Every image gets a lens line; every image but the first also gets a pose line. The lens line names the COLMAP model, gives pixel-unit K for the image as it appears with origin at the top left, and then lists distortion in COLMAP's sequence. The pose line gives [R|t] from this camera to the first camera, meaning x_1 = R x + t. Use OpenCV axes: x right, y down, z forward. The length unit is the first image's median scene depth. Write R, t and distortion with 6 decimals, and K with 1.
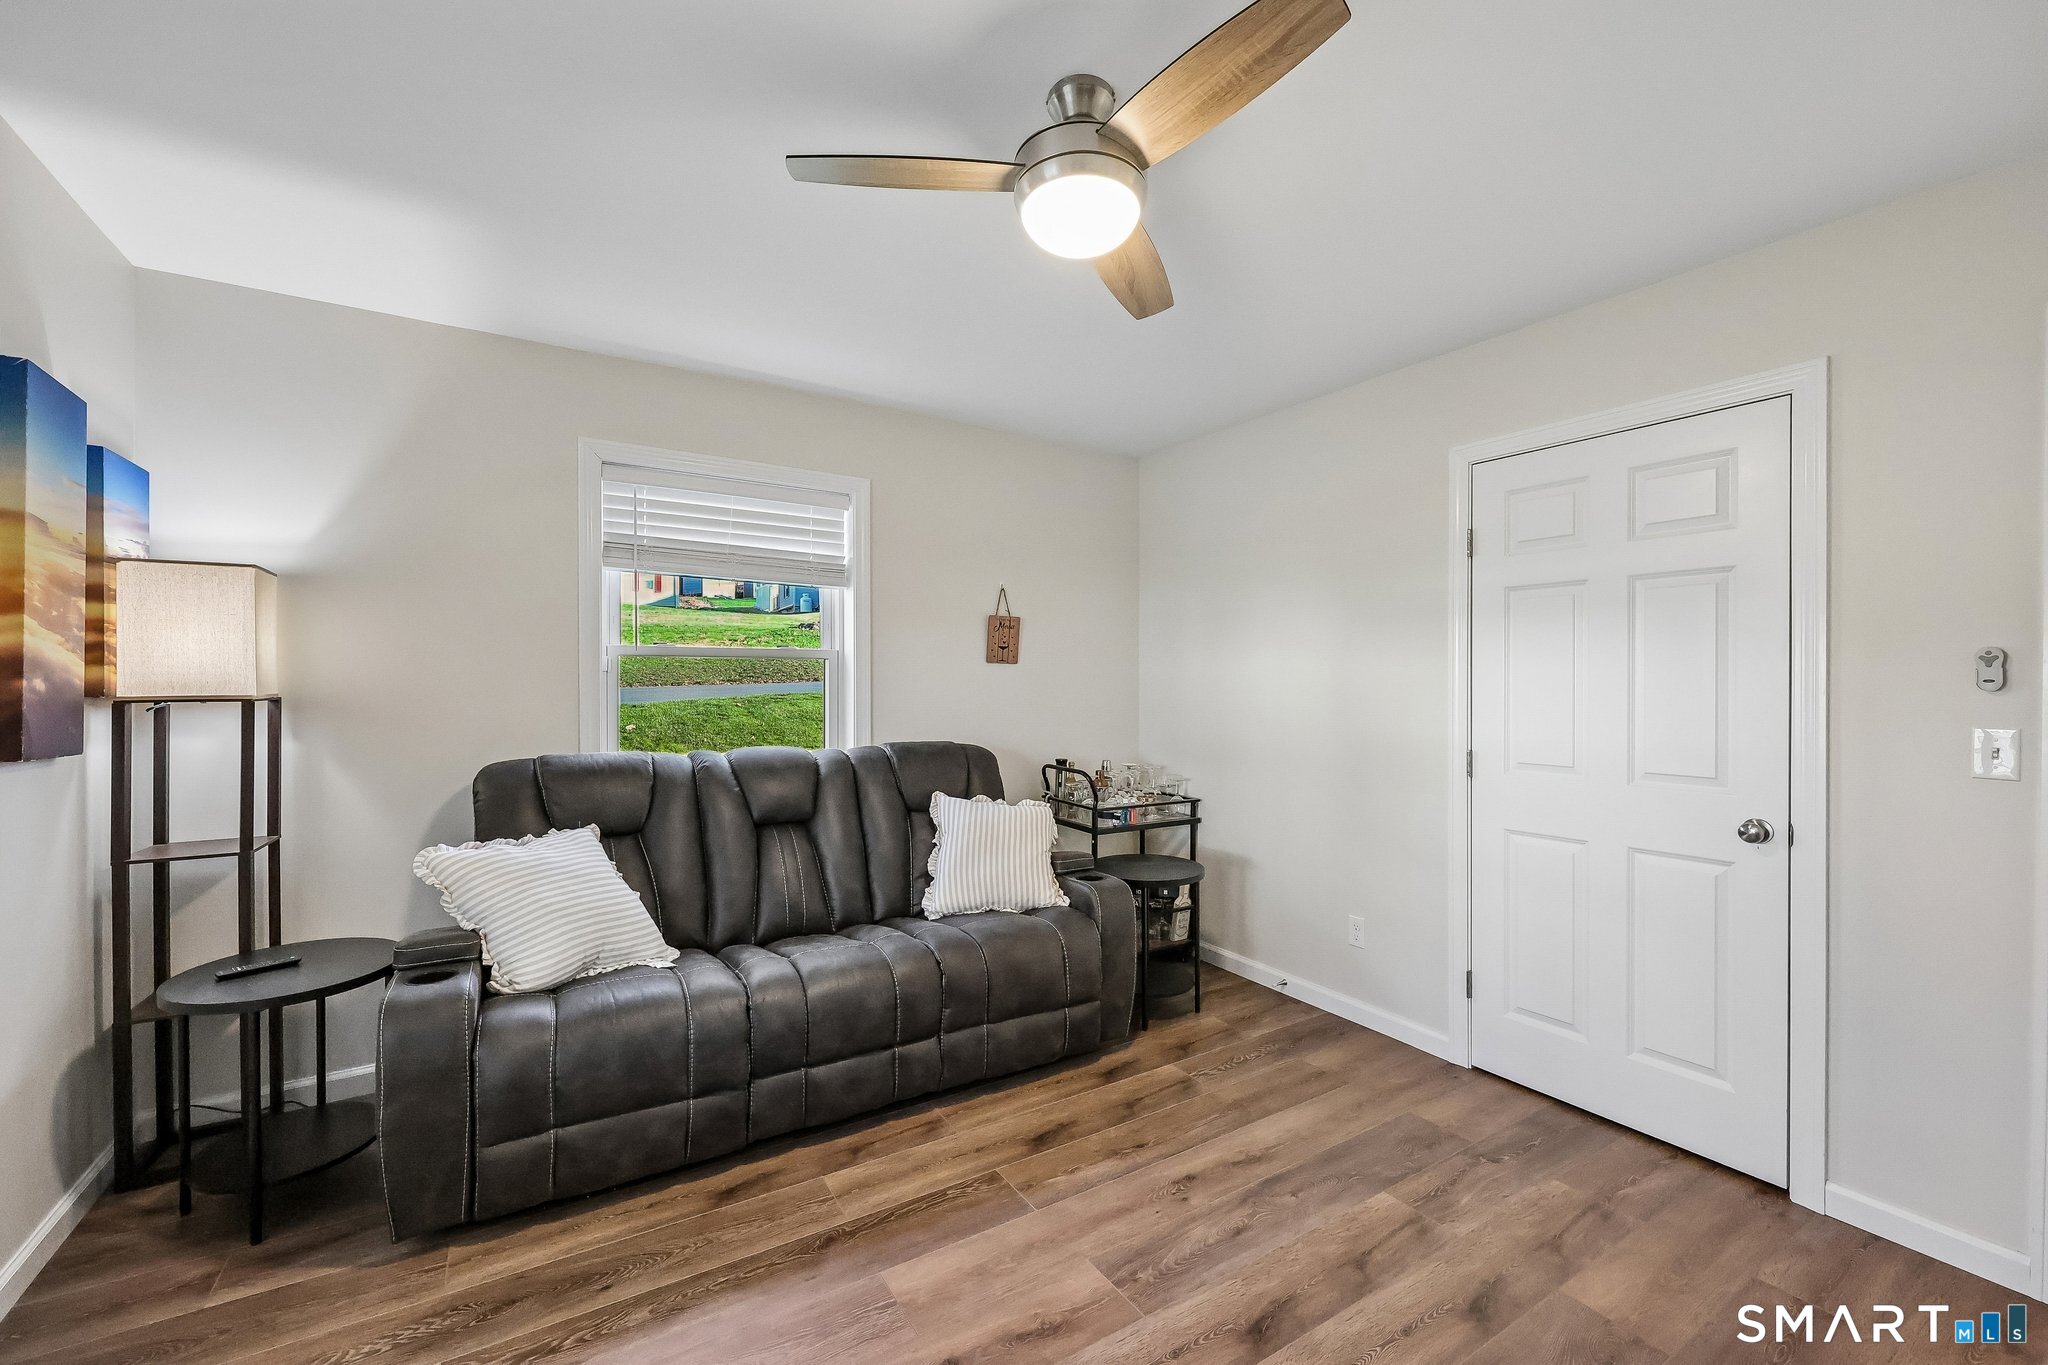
lens RADIAL K [[829.7, 0, 1019.9], [0, 829.7, 693.7], [0, 0, 1]] dist [-0.002115, -0.000745]
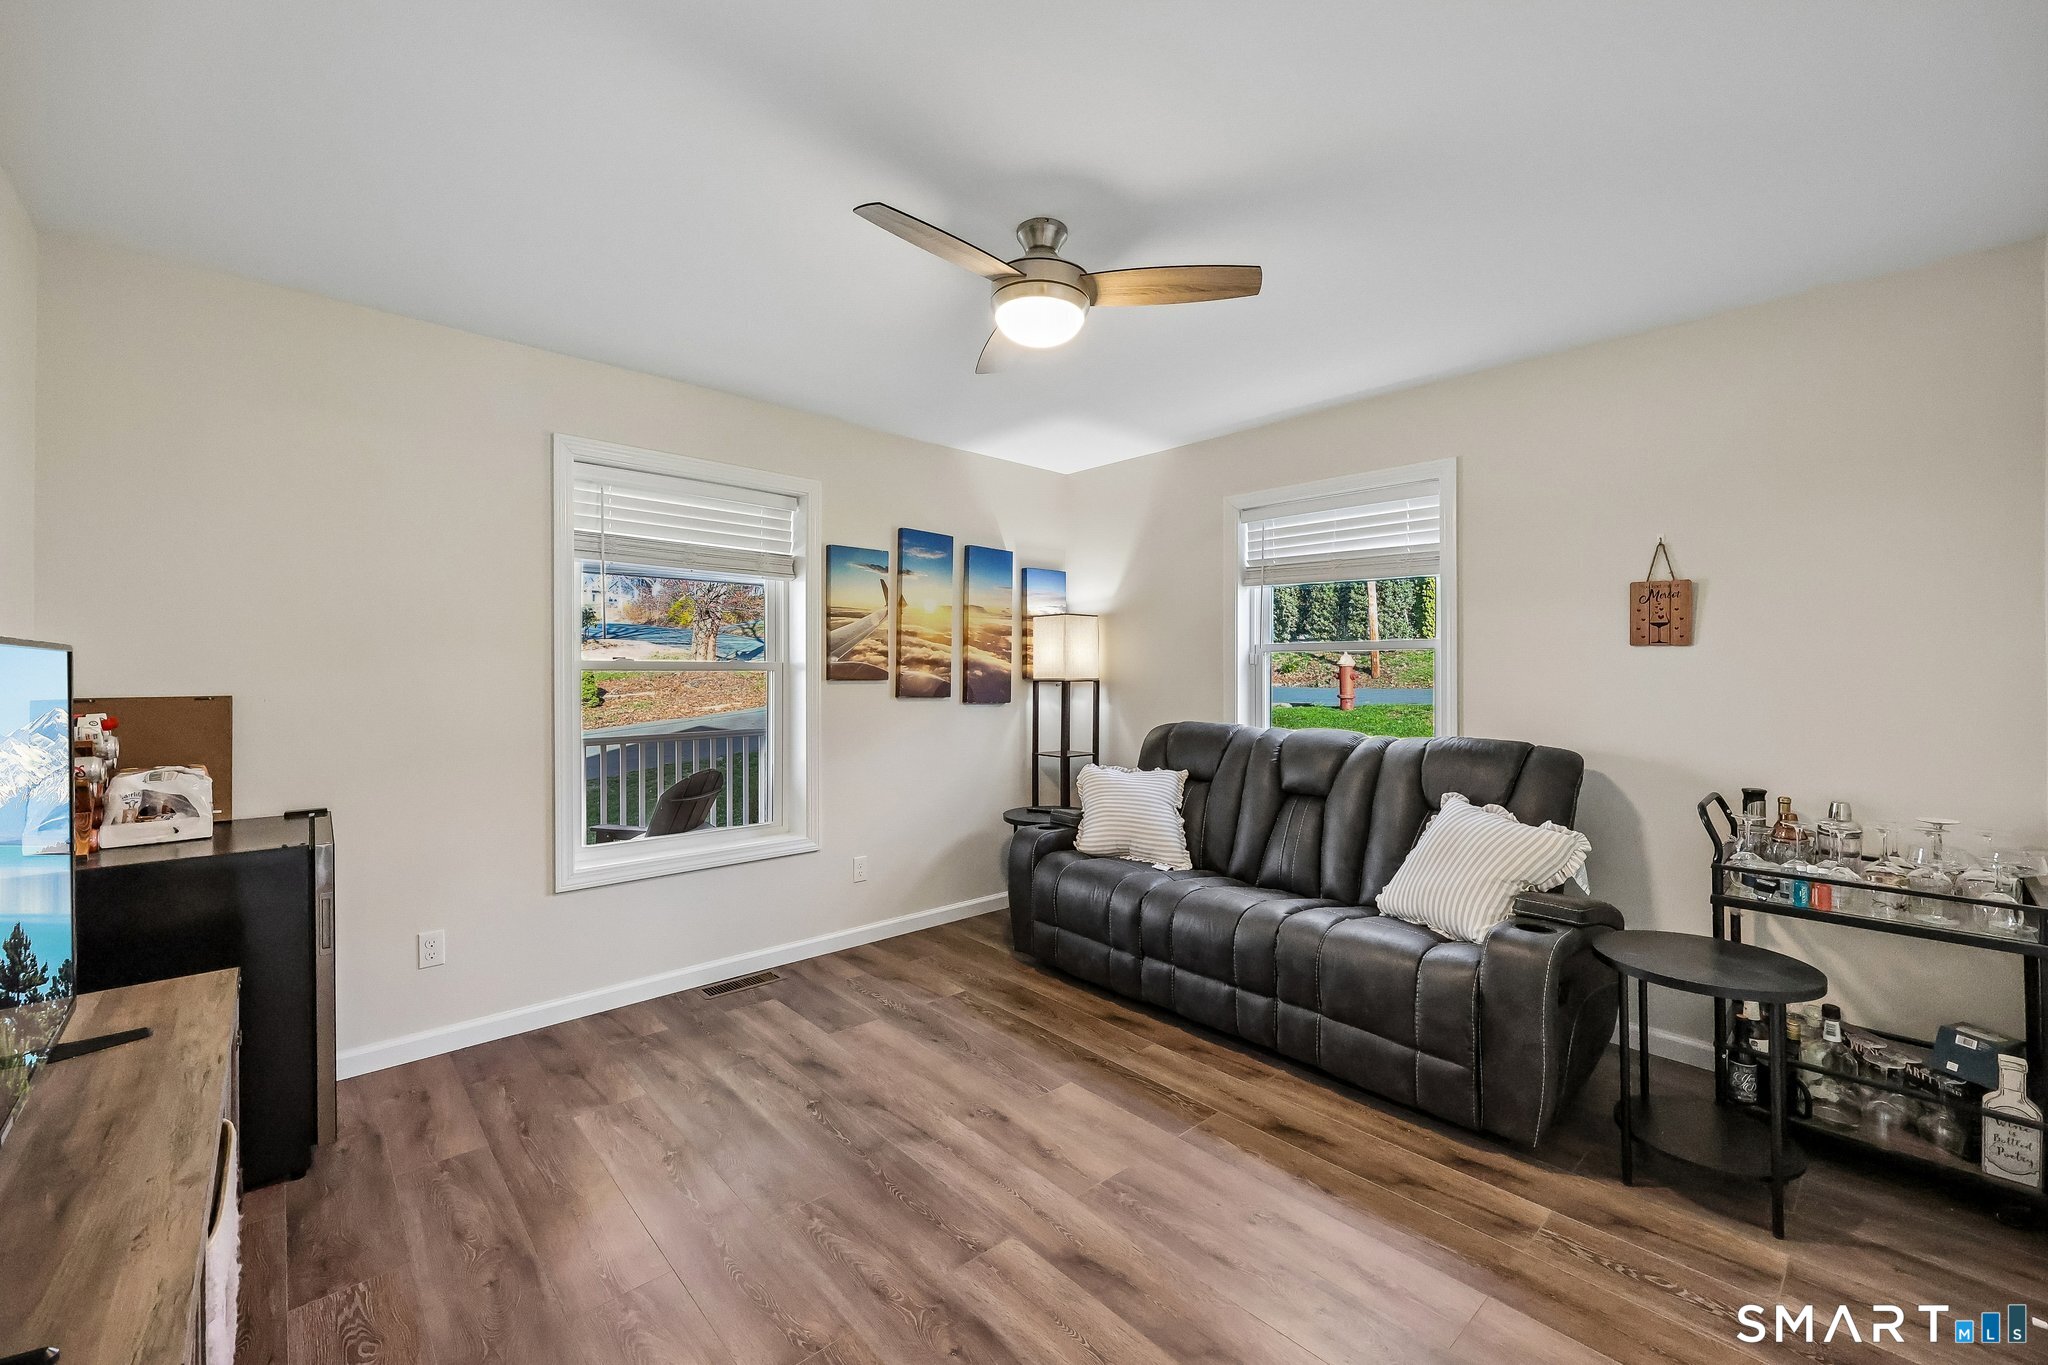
lens RADIAL K [[829.7, 0, 1017.5], [0, 829.7, 666.9], [0, 0, 1]] dist [-0.002115, -0.000745]
pose [[0.174313, 0.004617, -0.984679, 0.993629], [-0.000535, 0.999989, 0.004594, -0.034510], [0.984690, -0.000274, 0.174314, 0.515115]]
